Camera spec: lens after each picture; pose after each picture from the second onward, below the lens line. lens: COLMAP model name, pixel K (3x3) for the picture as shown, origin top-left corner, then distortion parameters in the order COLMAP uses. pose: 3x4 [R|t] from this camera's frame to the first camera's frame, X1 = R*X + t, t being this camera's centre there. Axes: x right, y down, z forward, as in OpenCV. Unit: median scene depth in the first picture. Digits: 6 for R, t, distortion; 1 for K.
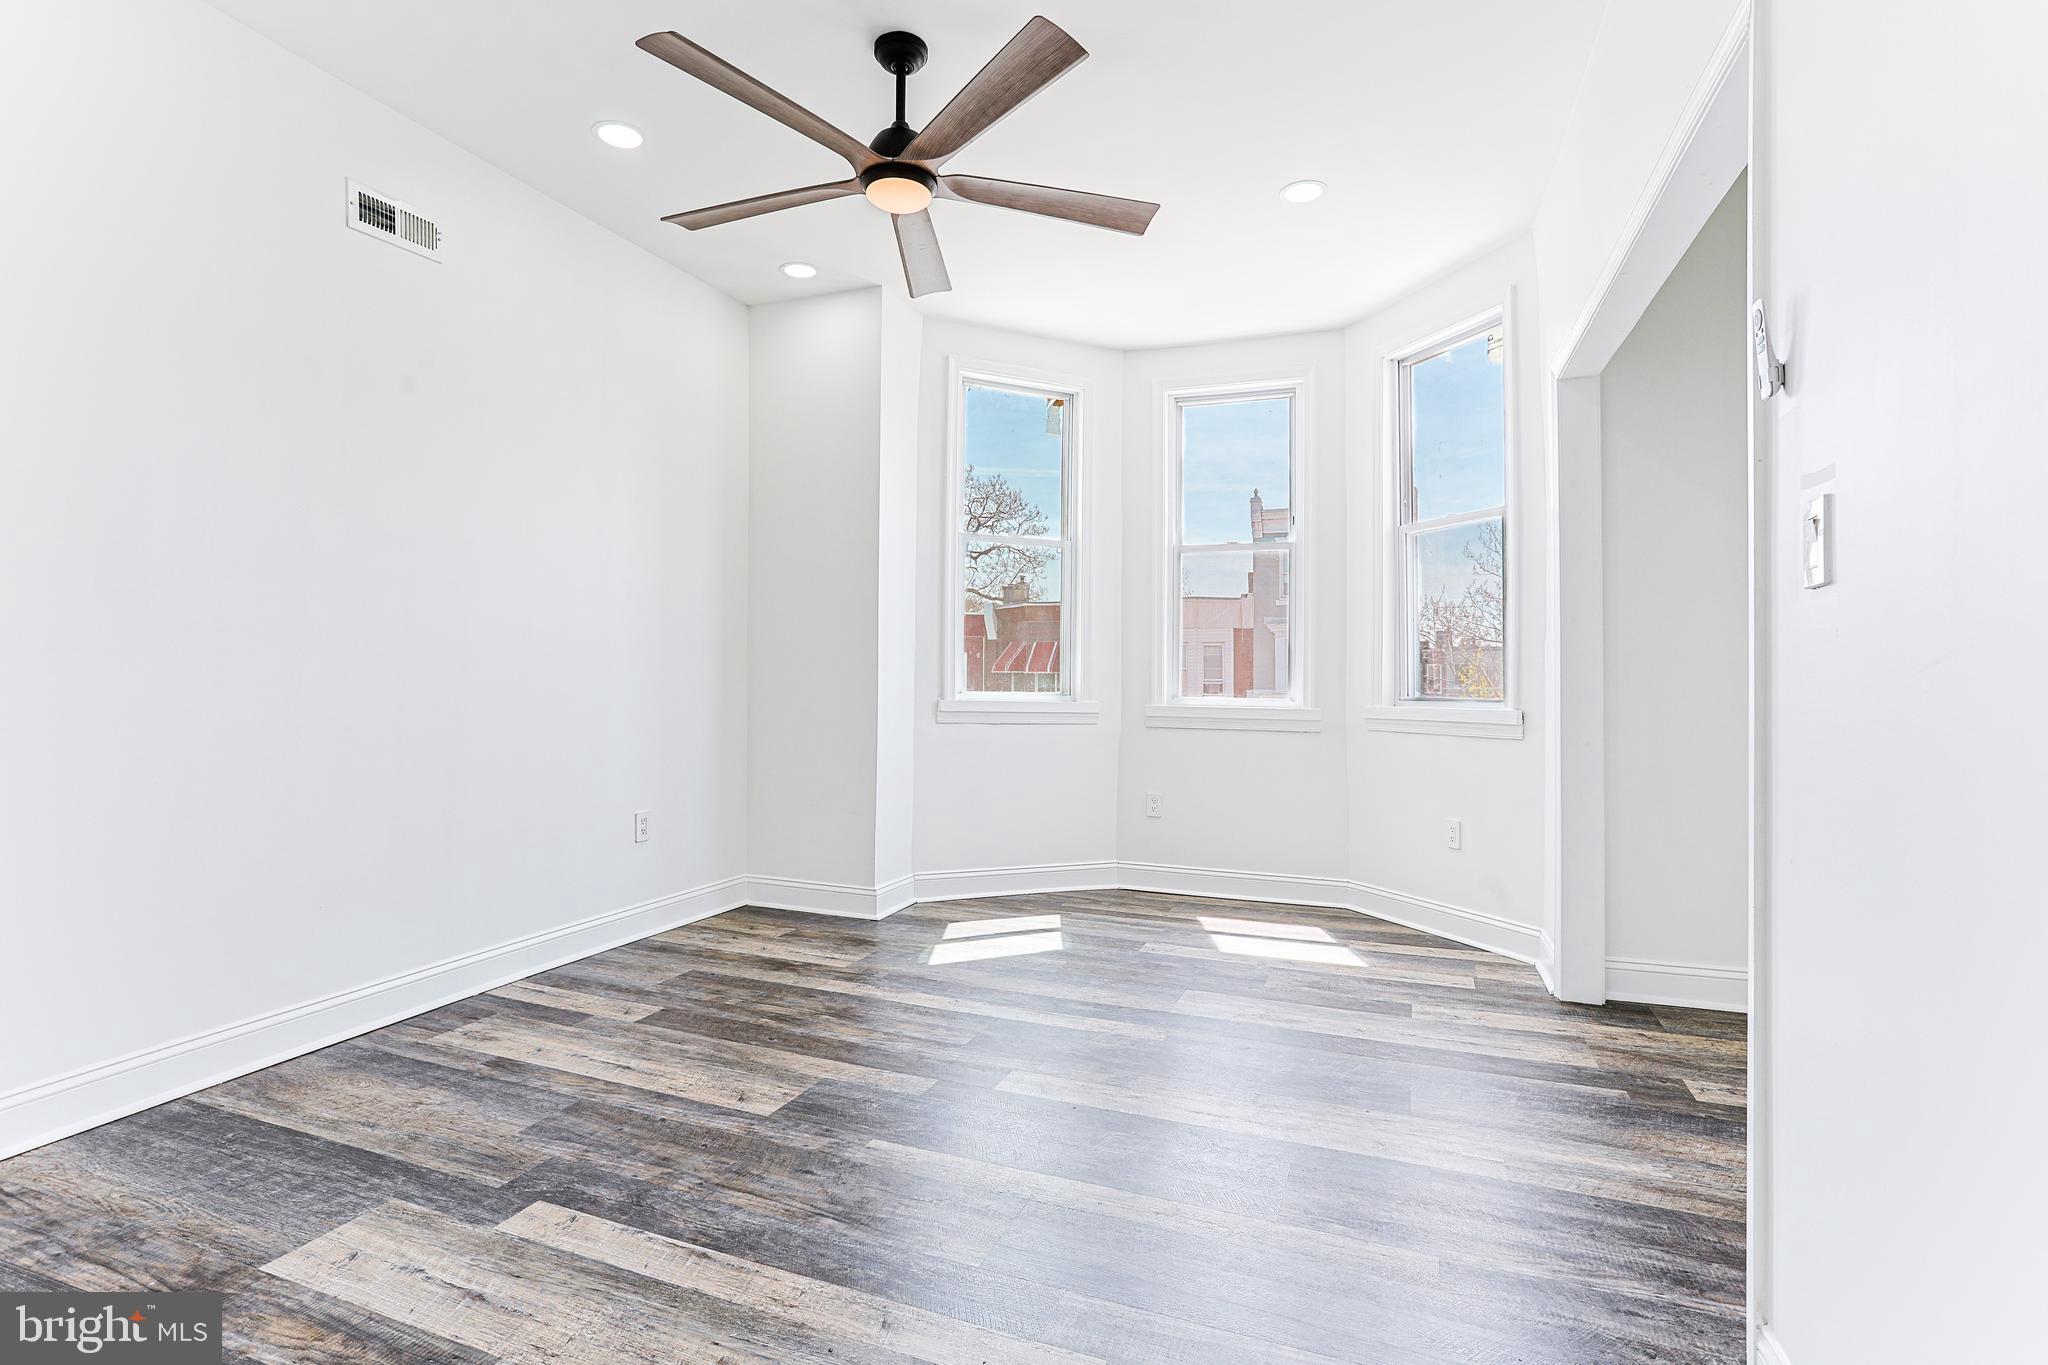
lens RADIAL K [[993.6, 0, 1023.1], [0, 993.6, 676.3], [0, 0, 1]] dist [-0.067154, 0.033299]
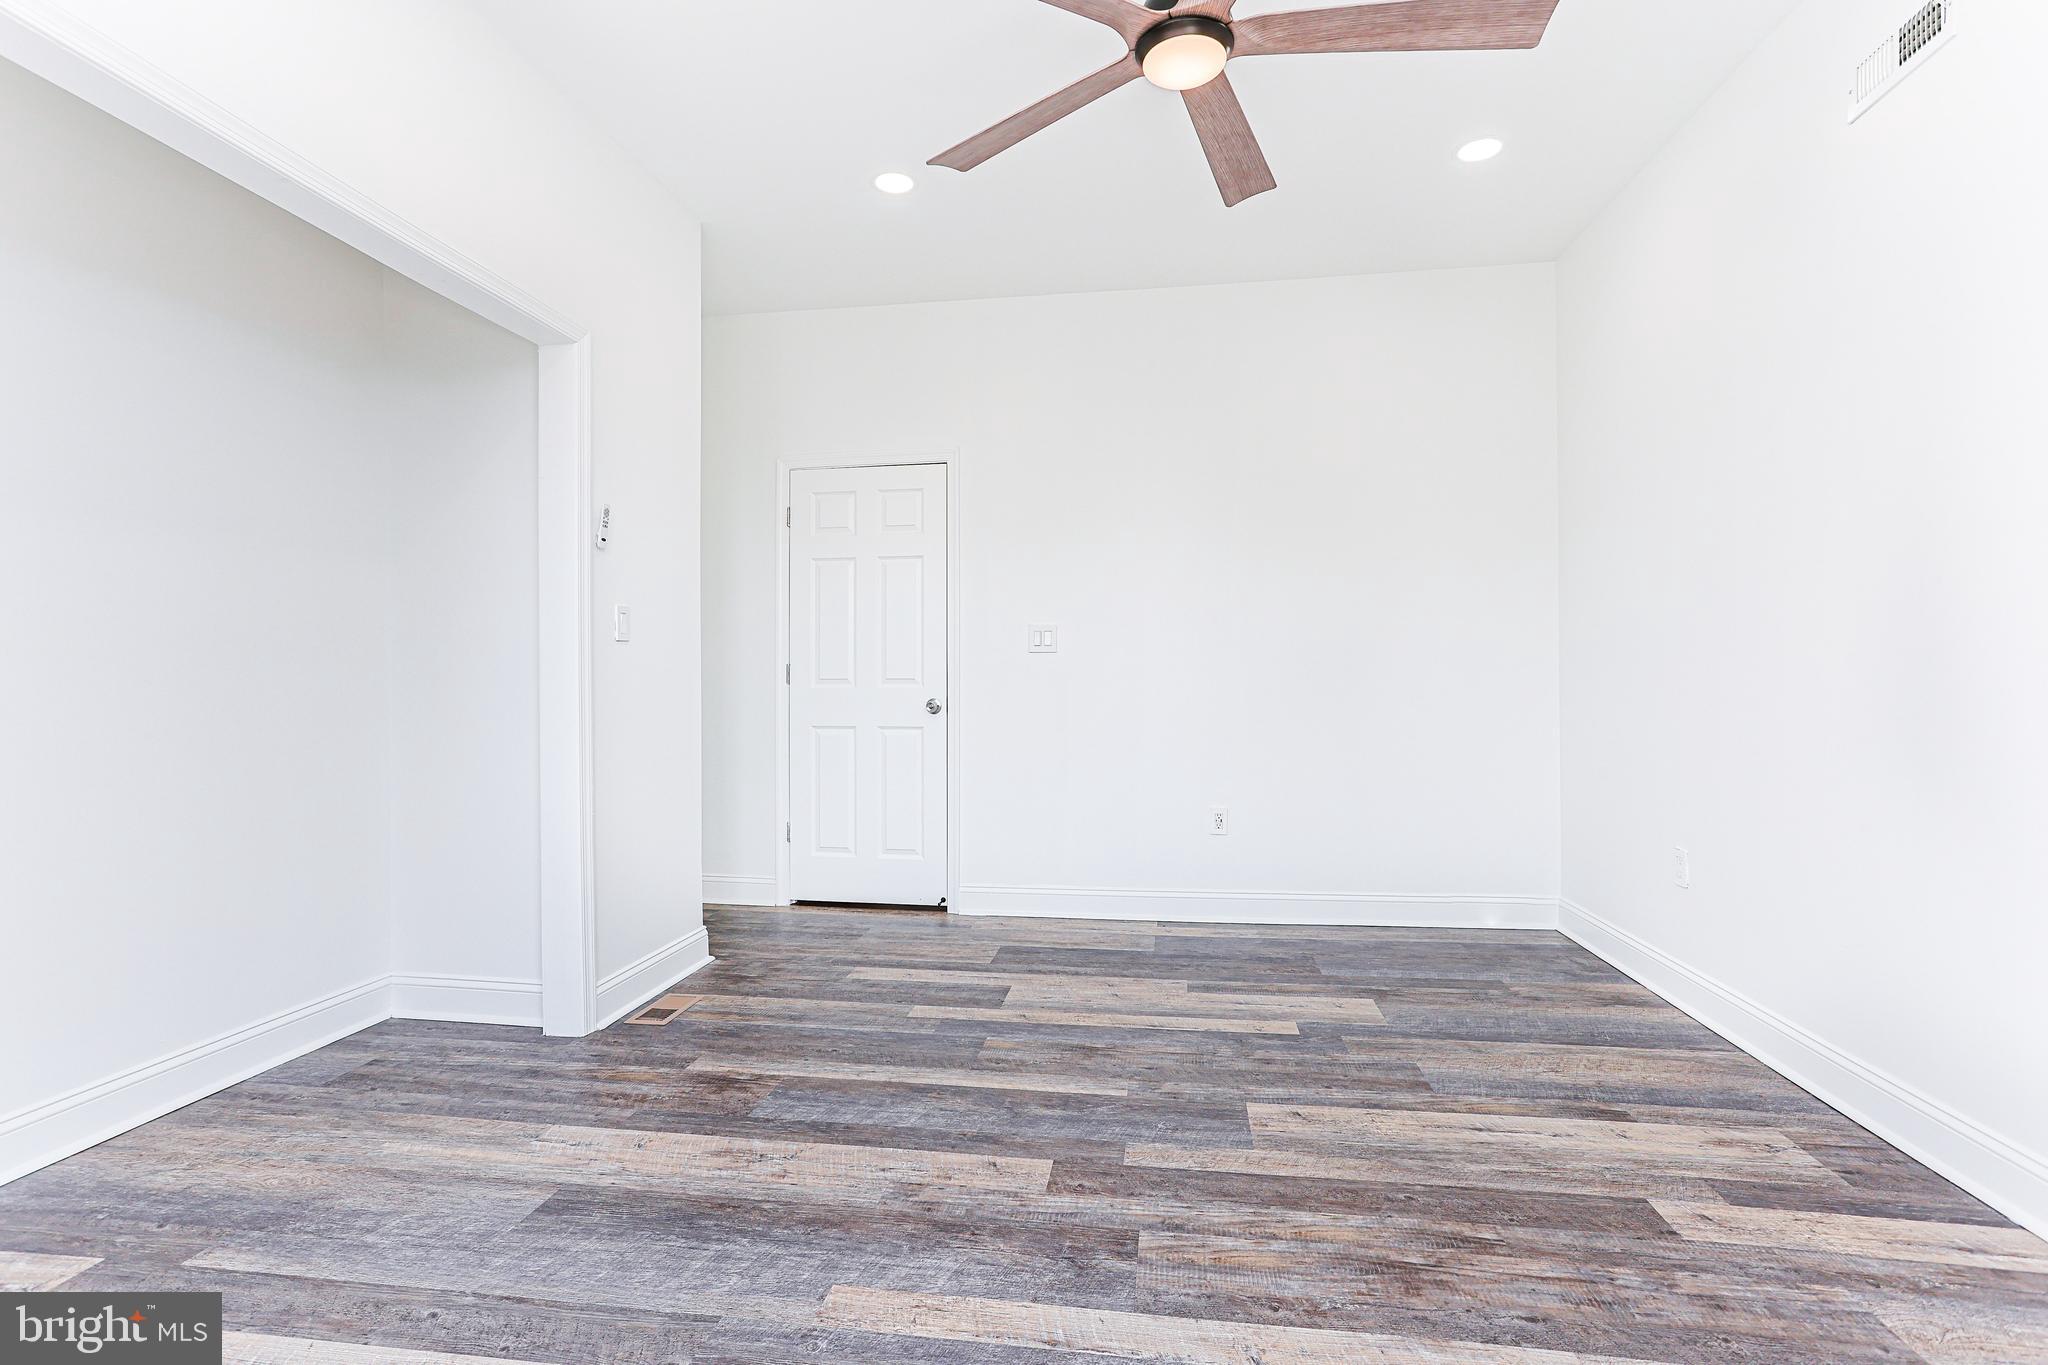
lens RADIAL K [[993.6, 0, 1023.1], [0, 993.6, 676.3], [0, 0, 1]] dist [-0.067154, 0.033299]
pose [[-0.974763, 0.000729, -0.223239, 0.180977], [0.001193, 0.999997, -0.001943, 0.002828], [0.223237, -0.002160, -0.974762, 1.794680]]
